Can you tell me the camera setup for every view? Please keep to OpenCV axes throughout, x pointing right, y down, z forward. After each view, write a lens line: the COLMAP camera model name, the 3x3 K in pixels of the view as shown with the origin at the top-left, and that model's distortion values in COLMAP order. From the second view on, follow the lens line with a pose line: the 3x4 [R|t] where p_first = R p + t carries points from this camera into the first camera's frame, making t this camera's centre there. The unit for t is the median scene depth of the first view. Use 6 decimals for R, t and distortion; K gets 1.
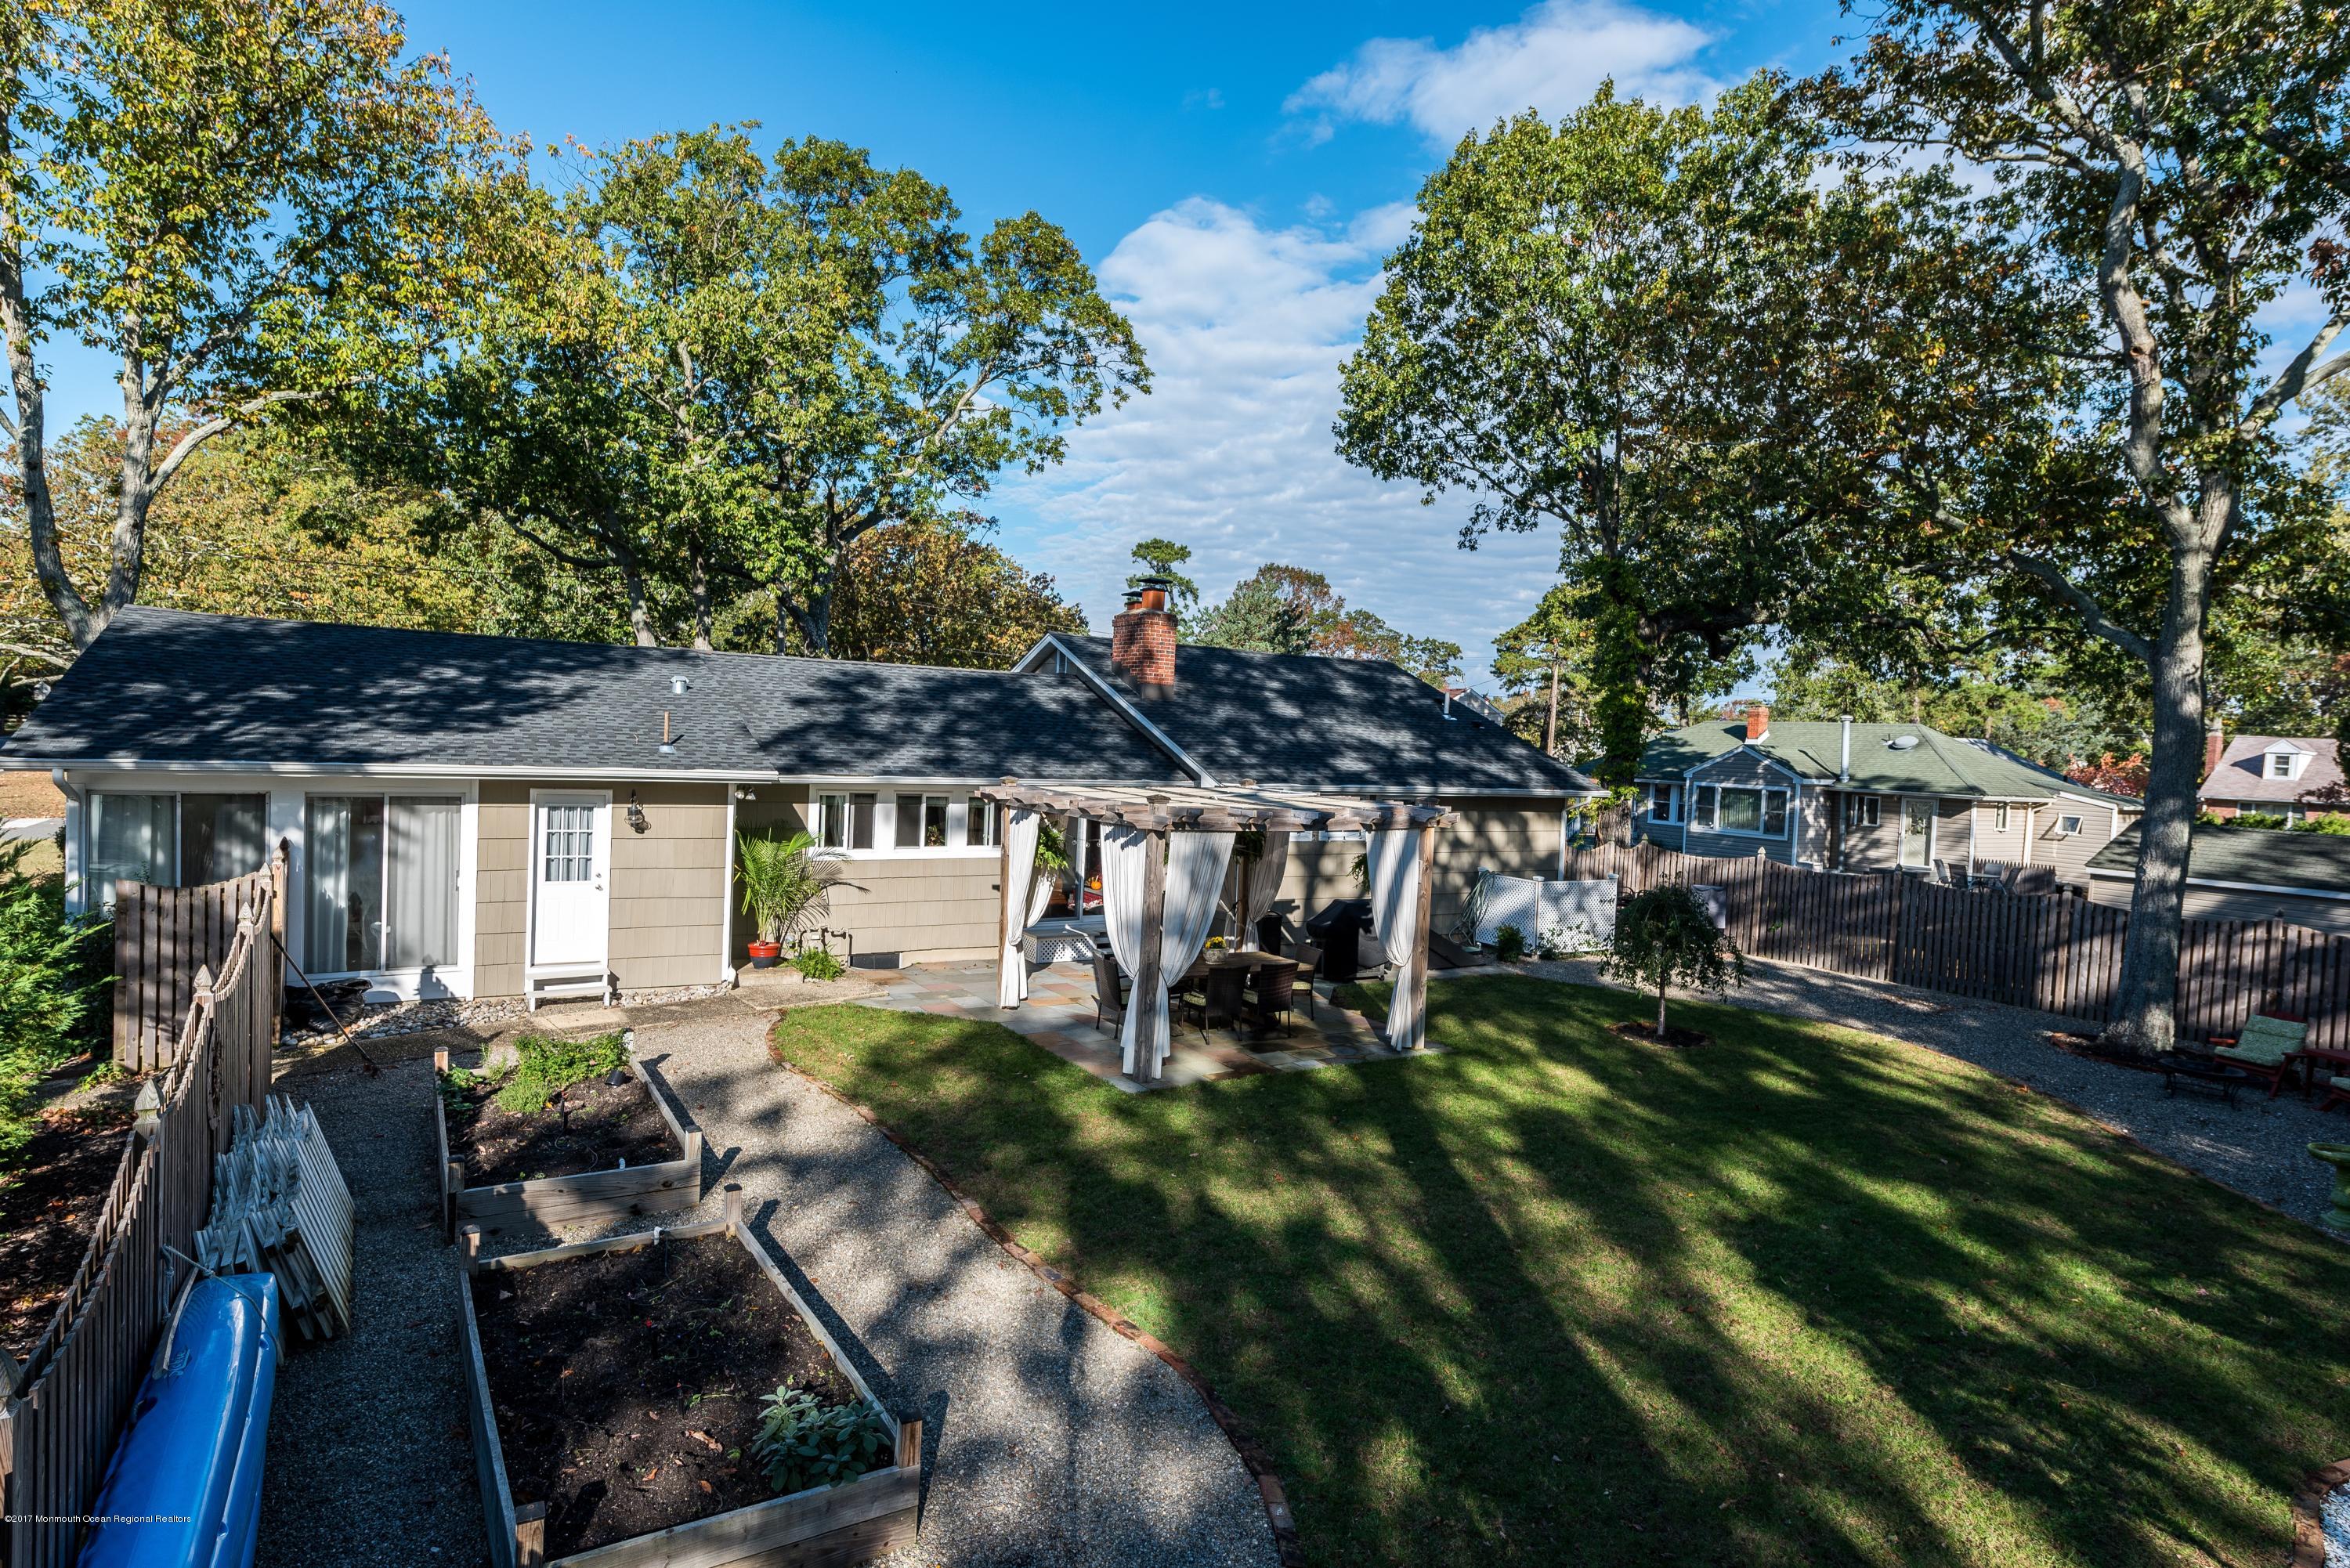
lens RADIAL K [[1299.8, 0, 1165.8], [0, 1299.8, 834.4], [0, 0, 1]] dist [0.056219, -0.000093]
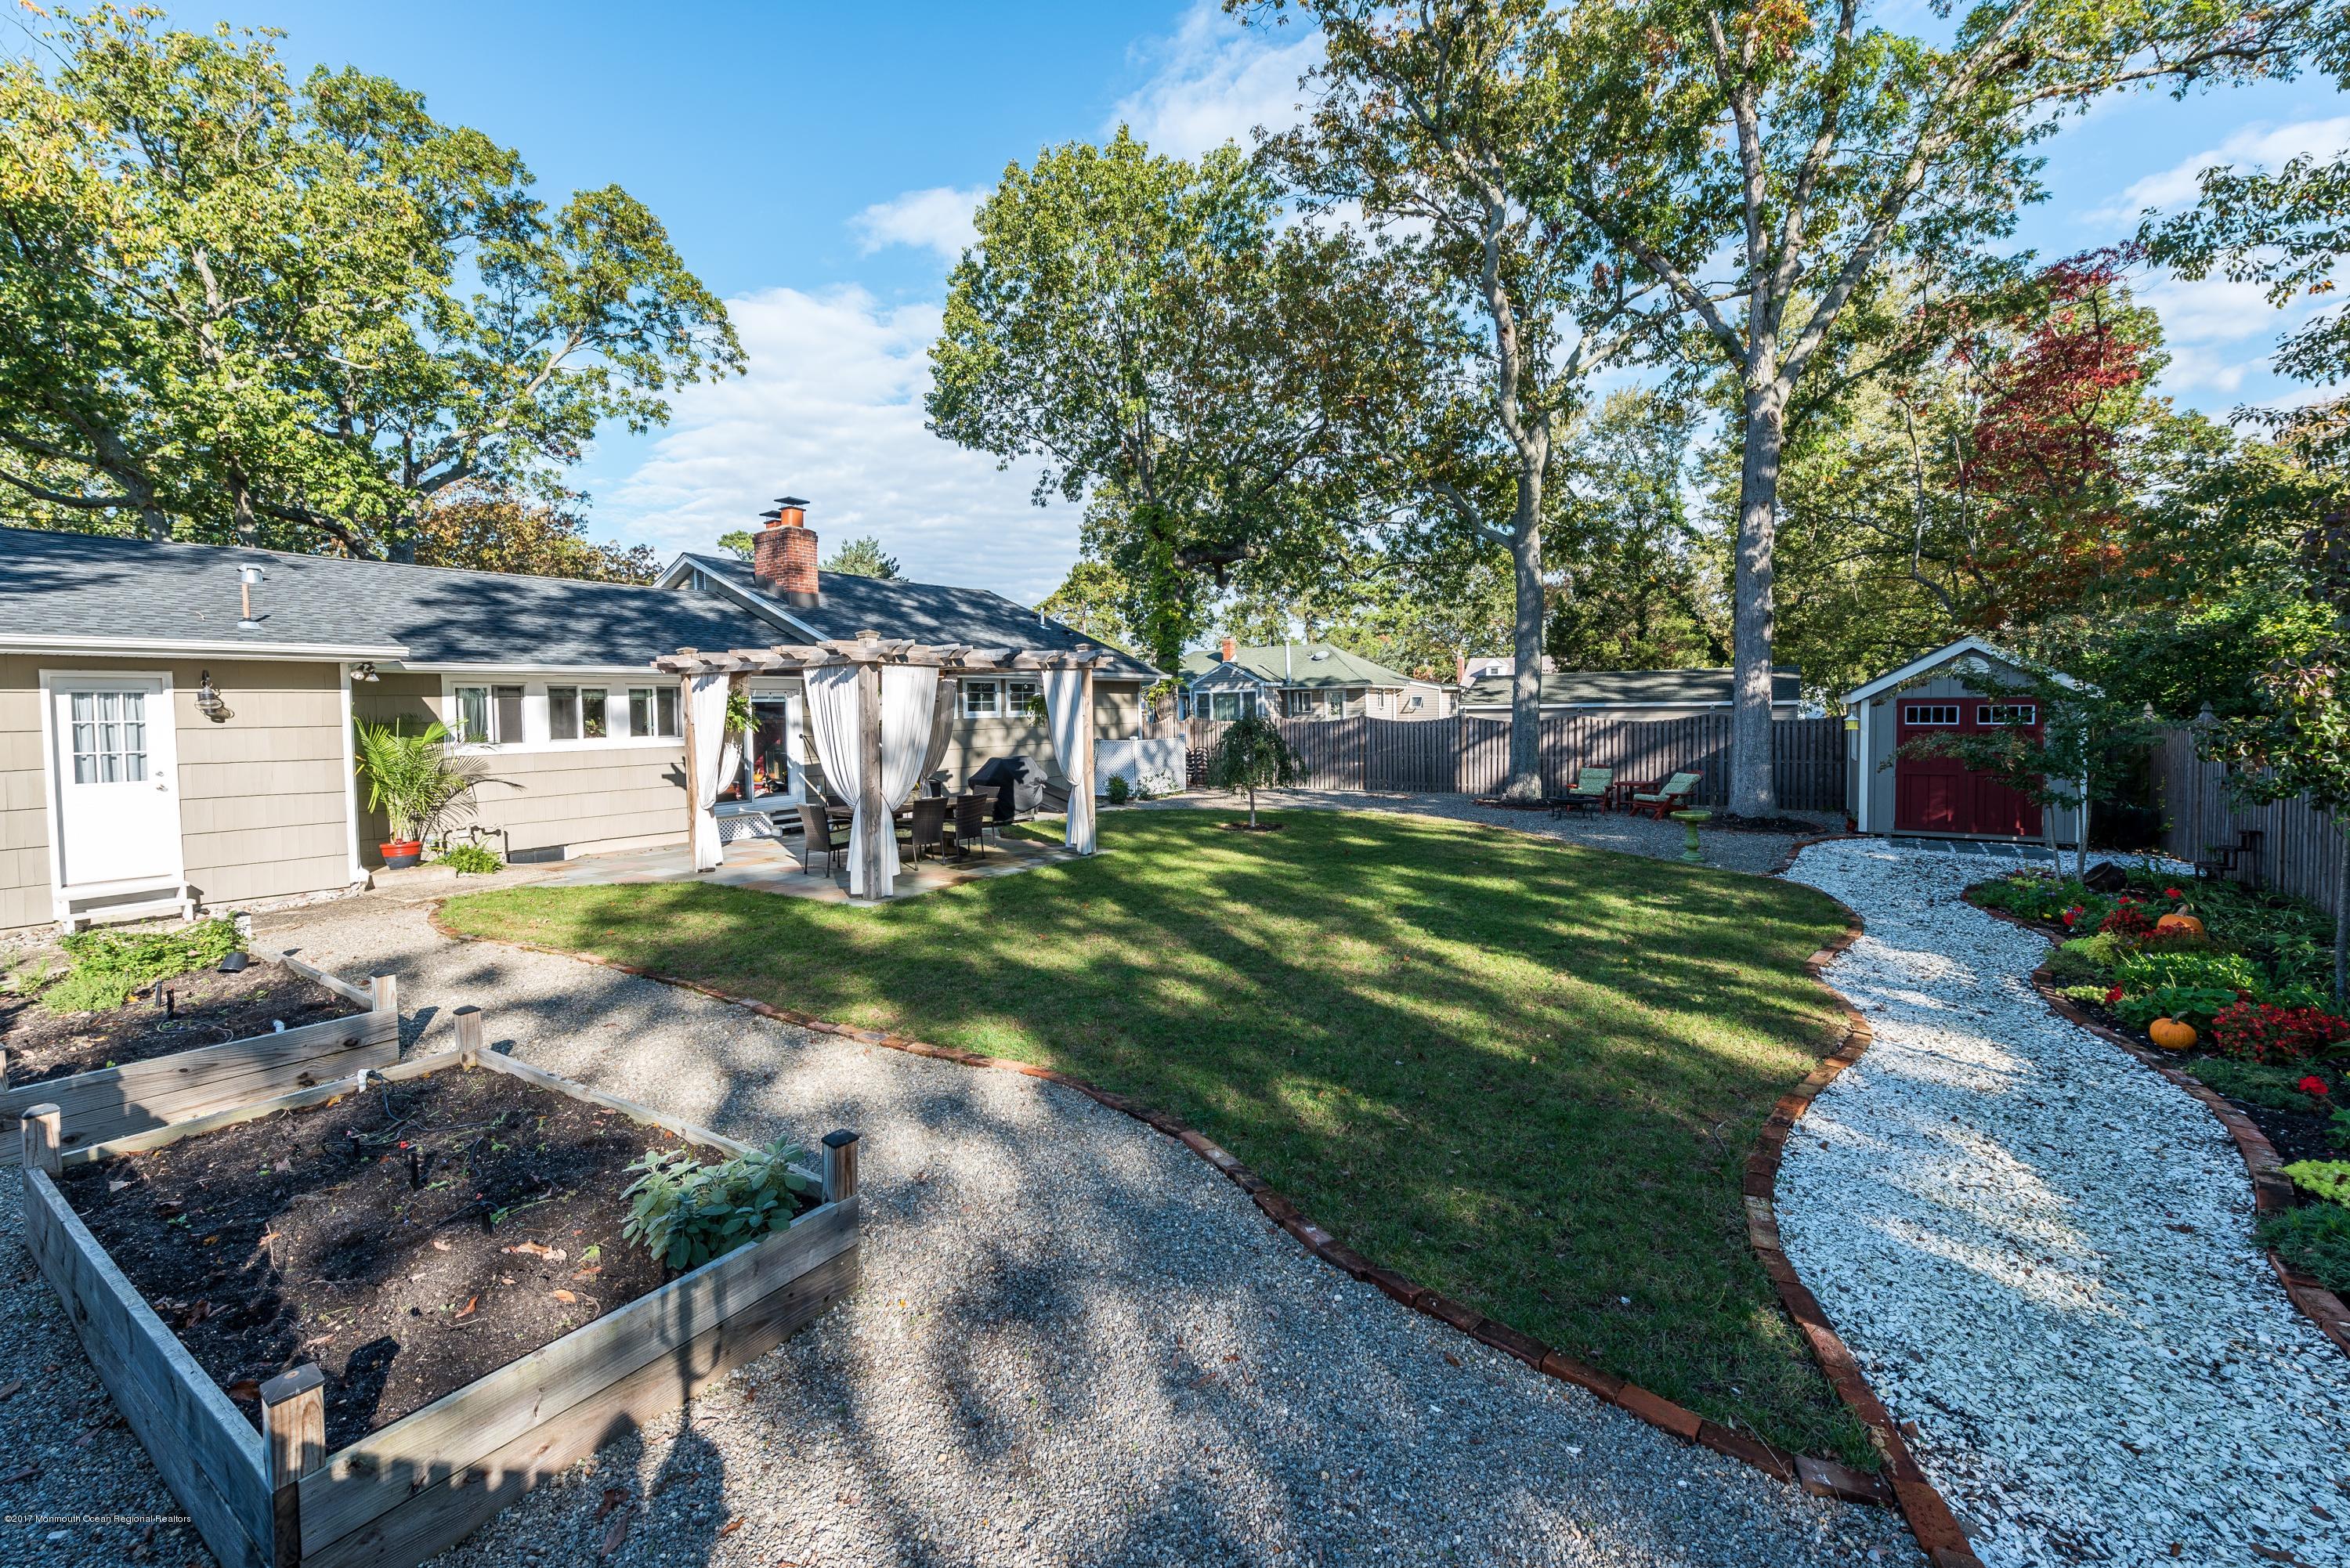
lens RADIAL K [[975.5, 0, 1175.0], [0, 975.5, 784.0], [0, 0, 1]] dist [0.022636, -0.000007]
pose [[0.911413, -0.083576, 0.402915, -0.078181], [0.086025, 0.996220, 0.012051, 0.075849], [-0.402400, 0.023677, 0.915158, 0.117162]]
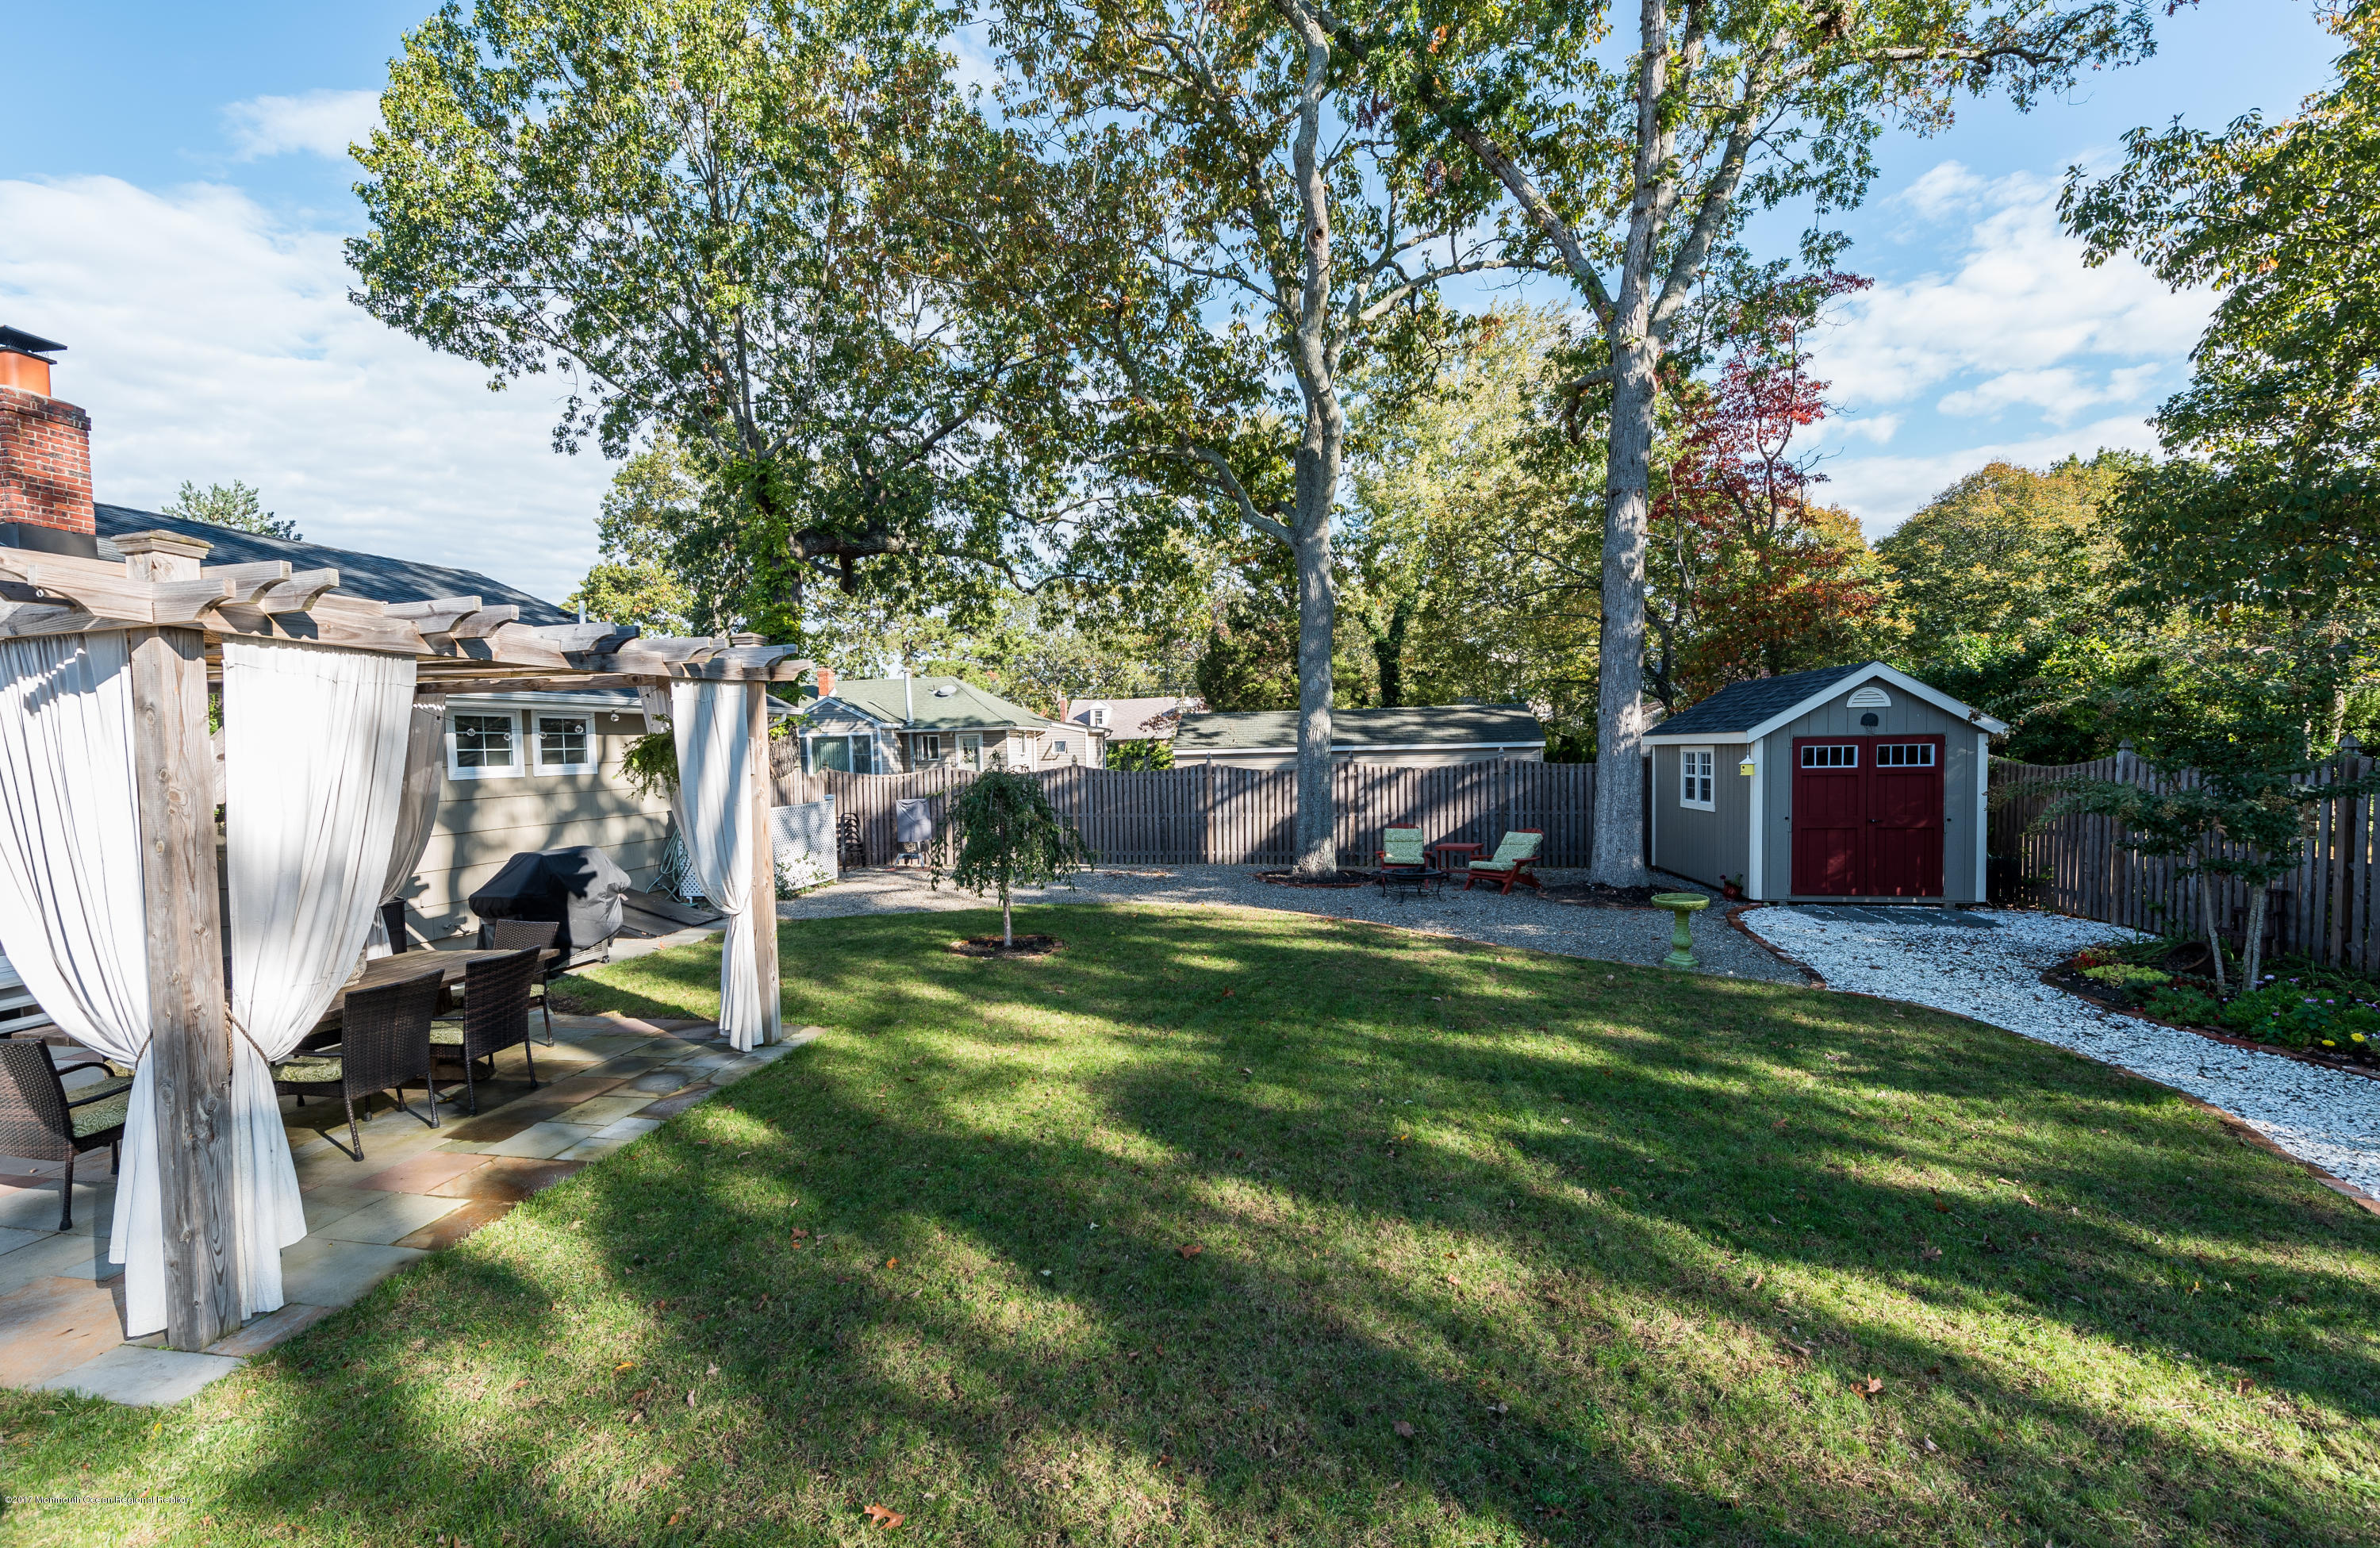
lens RADIAL K [[976.2, 0, 1110.2], [0, 976.2, 810.4], [0, 0, 1]] dist [0.001046, 0.000173]
pose [[0.673270, -0.102212, 0.732298, -0.024666], [0.114770, 0.992842, 0.033060, 0.045725], [-0.730435, 0.061788, 0.680181, 0.450802]]
